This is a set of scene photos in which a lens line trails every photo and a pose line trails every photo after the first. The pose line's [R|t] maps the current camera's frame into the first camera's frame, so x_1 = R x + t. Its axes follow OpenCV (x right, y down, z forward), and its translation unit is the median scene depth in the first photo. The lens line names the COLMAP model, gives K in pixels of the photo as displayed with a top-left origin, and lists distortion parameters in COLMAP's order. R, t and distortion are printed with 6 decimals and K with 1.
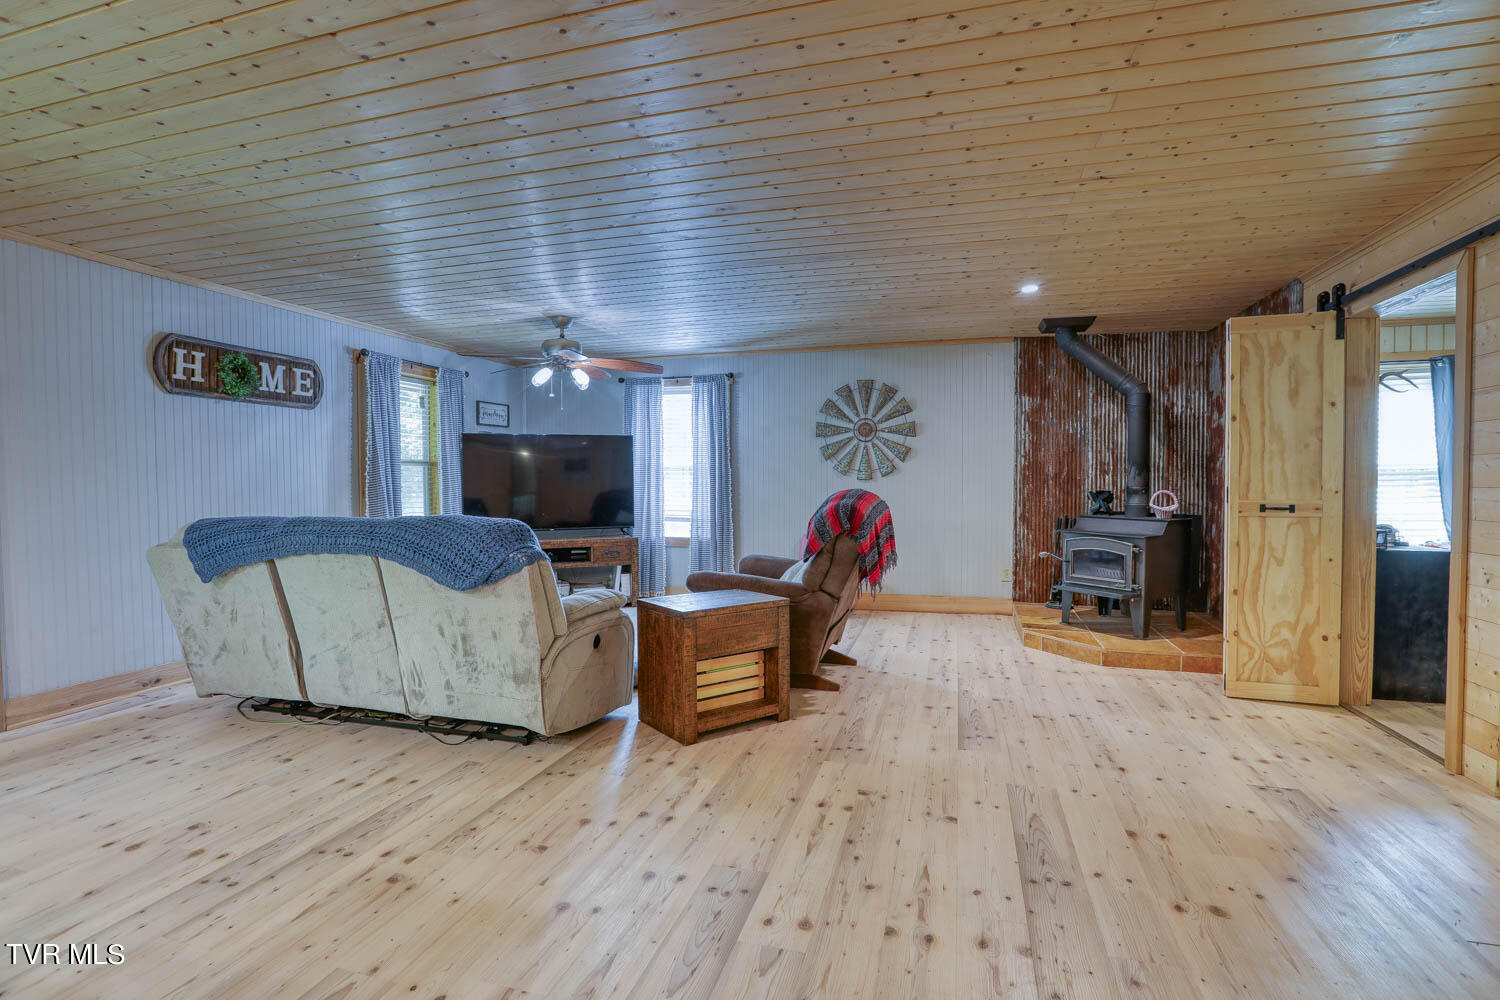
lens RADIAL K [[699.4, 0, 755.1], [0, 699.4, 504.1], [0, 0, 1]] dist [-0.062000, 0.027626]
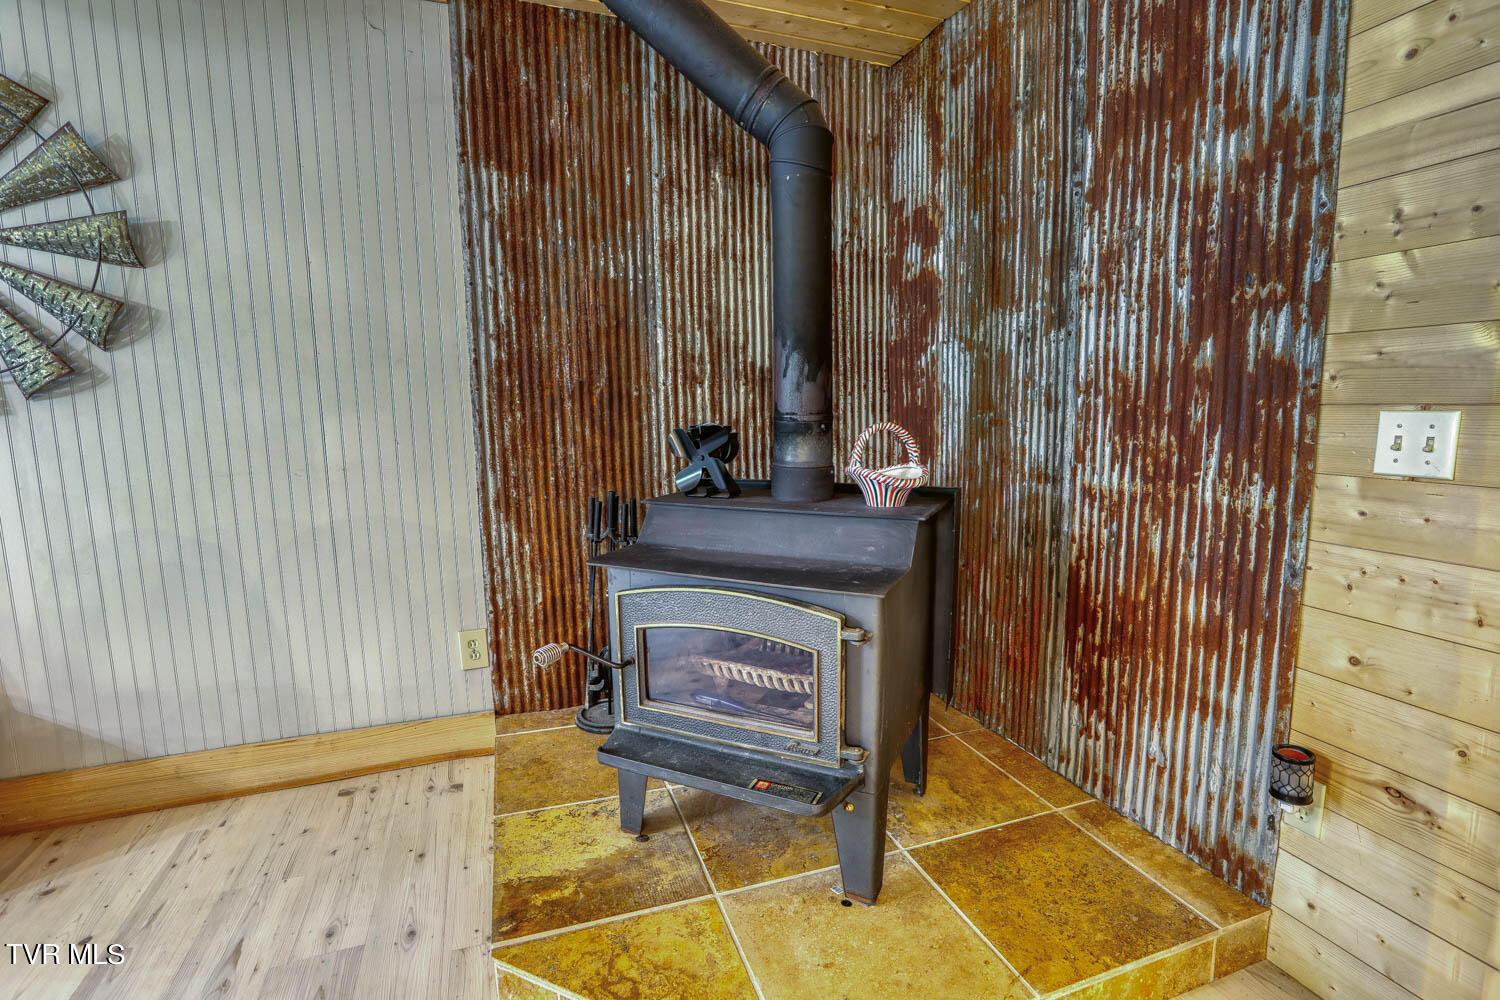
lens RADIAL K [[706.2, 0, 753.9], [0, 706.2, 503.2], [0, 0, 1]] dist [-0.057753, 0.019474]
pose [[0.808089, -0.090881, 0.582007, 0.347060], [0.032353, 0.993383, 0.110196, -0.021912], [-0.588171, -0.070219, 0.805683, 0.774729]]
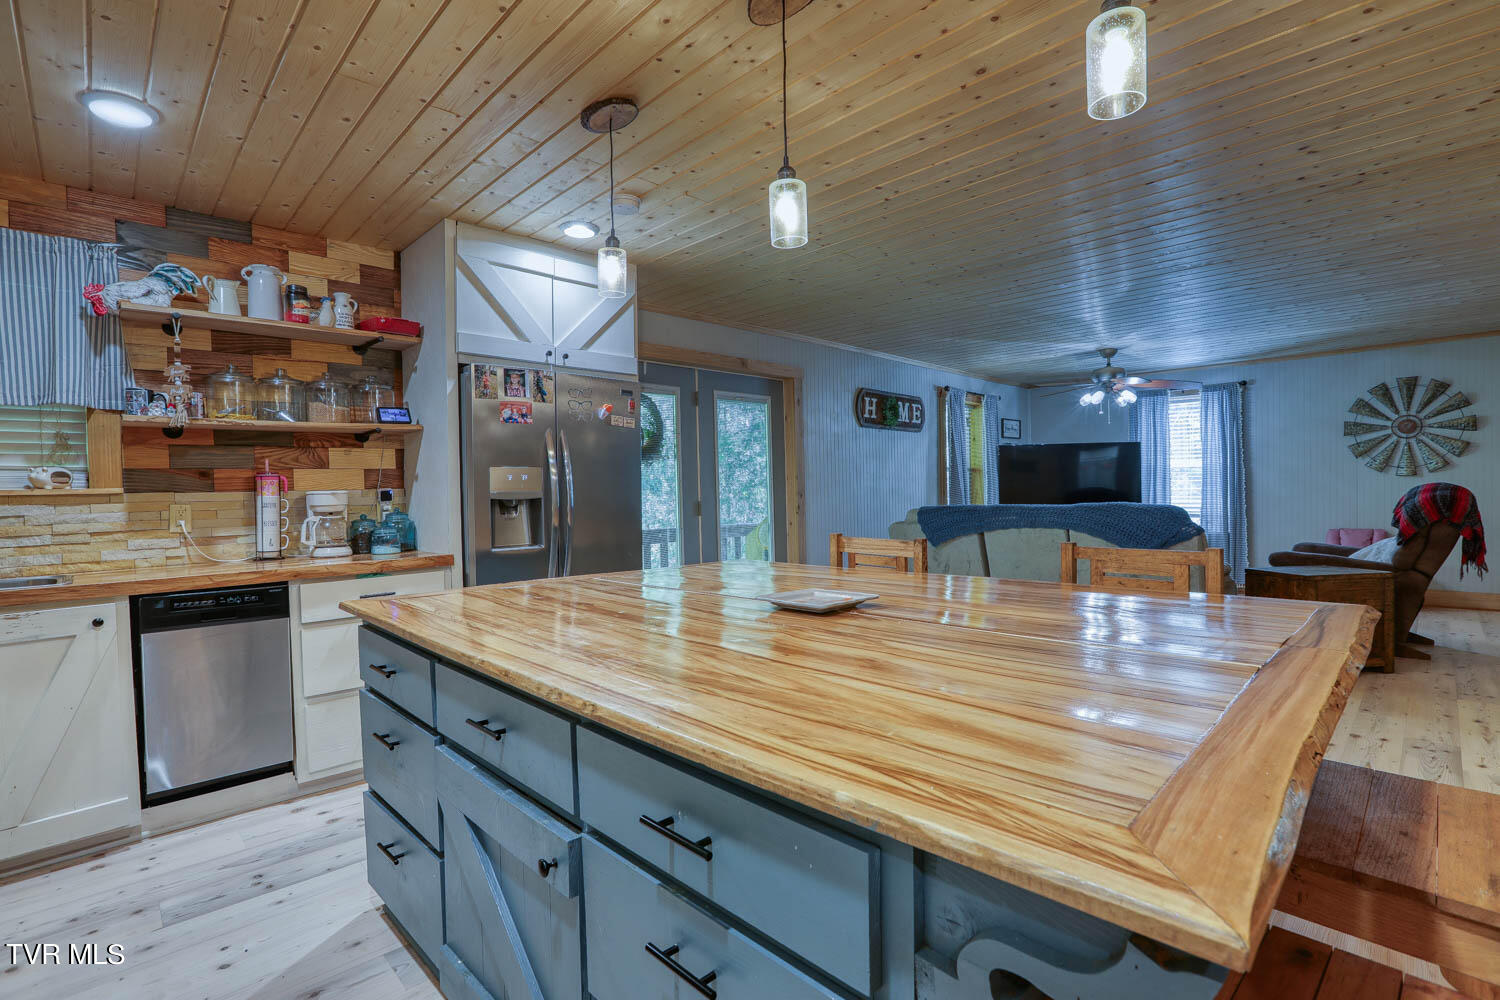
lens RADIAL K [[694.0, 0, 757.6], [0, 694.0, 502.7], [0, 0, 1]] dist [-0.049765, 0.016448]
pose [[0.873153, -0.002927, -0.487437, -0.253678], [-0.002073, 0.999951, -0.009718, 0.020612], [0.487441, 0.009496, 0.873104, -0.409071]]
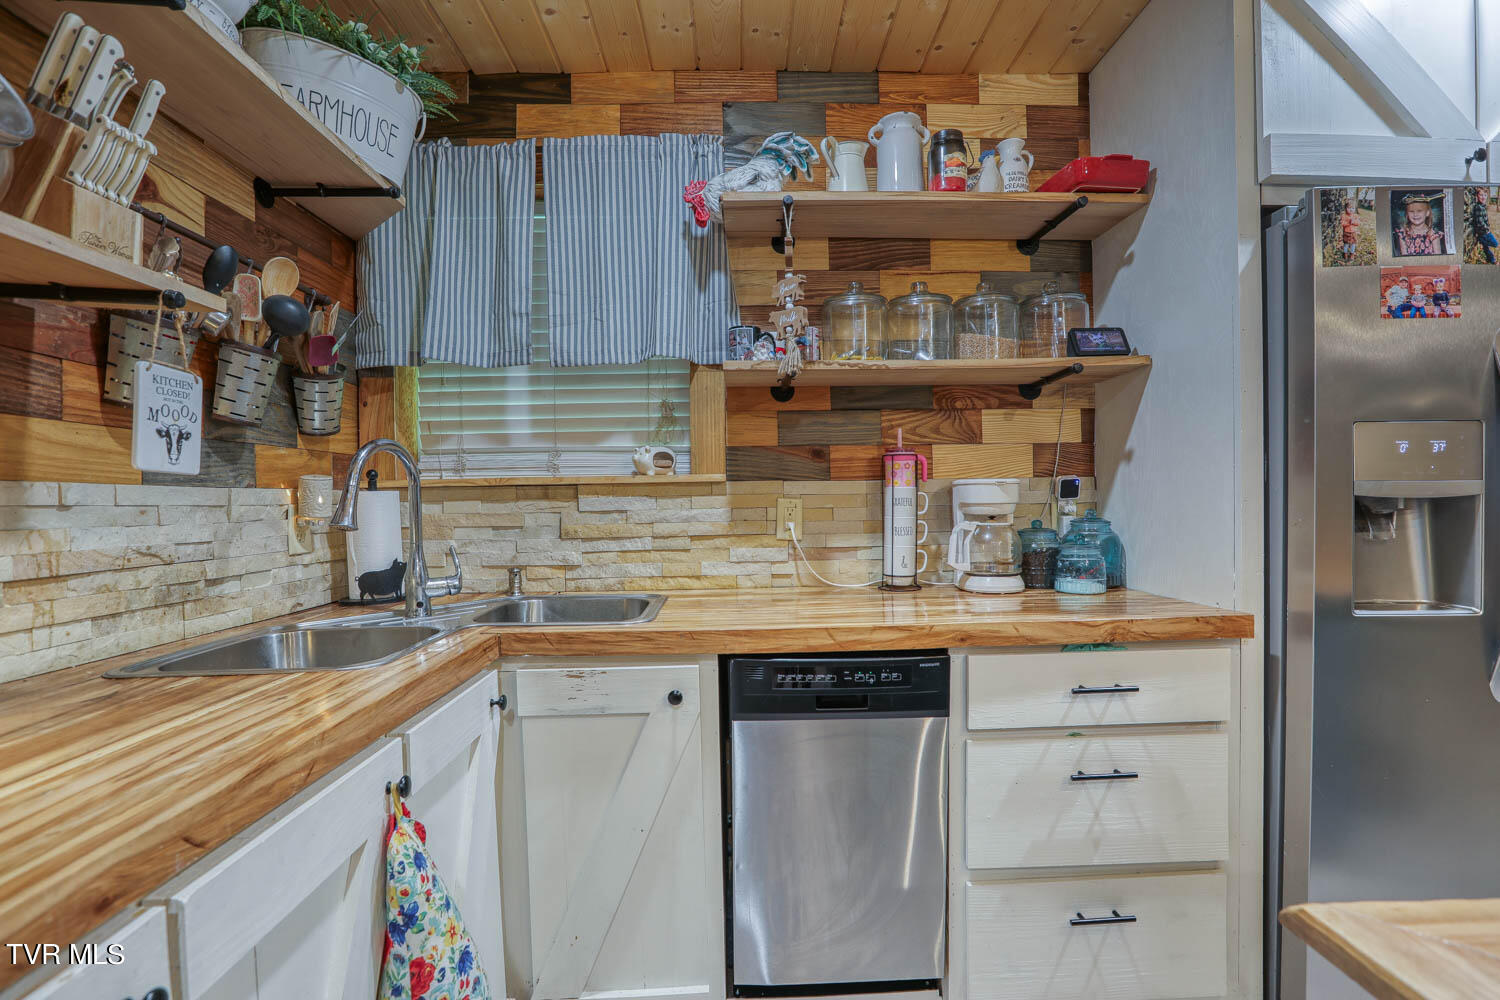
lens RADIAL K [[690.7, 0, 755.9], [0, 690.7, 502.4], [0, 0, 1]] dist [-0.068708, 0.031883]
pose [[0.301578, 0.010942, -0.953379, -0.604077], [-0.024712, 0.999688, 0.003657, 0.018851], [0.953121, 0.022457, 0.301754, -0.279941]]
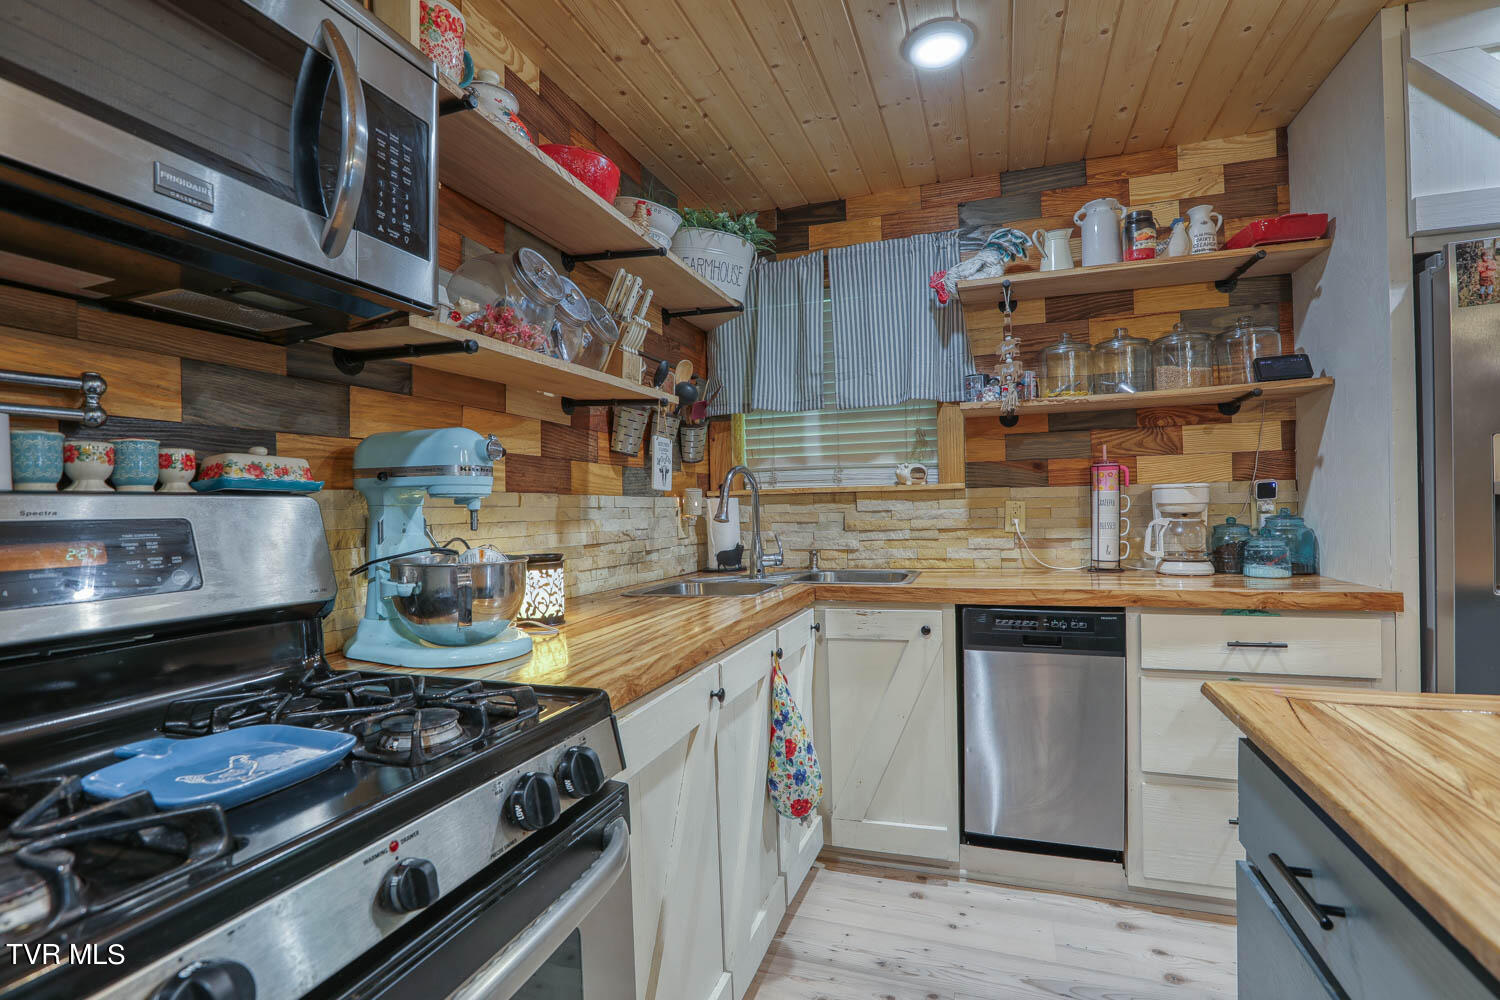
lens RADIAL K [[690.1, 0, 759.3], [0, 690.1, 502.6], [0, 0, 1]] dist [-0.056840, 0.028431]
pose [[-0.053582, 0.004594, -0.998553, -0.442857], [-0.016476, 0.999849, 0.005484, 0.019258], [0.998428, 0.016746, -0.053498, -0.307990]]
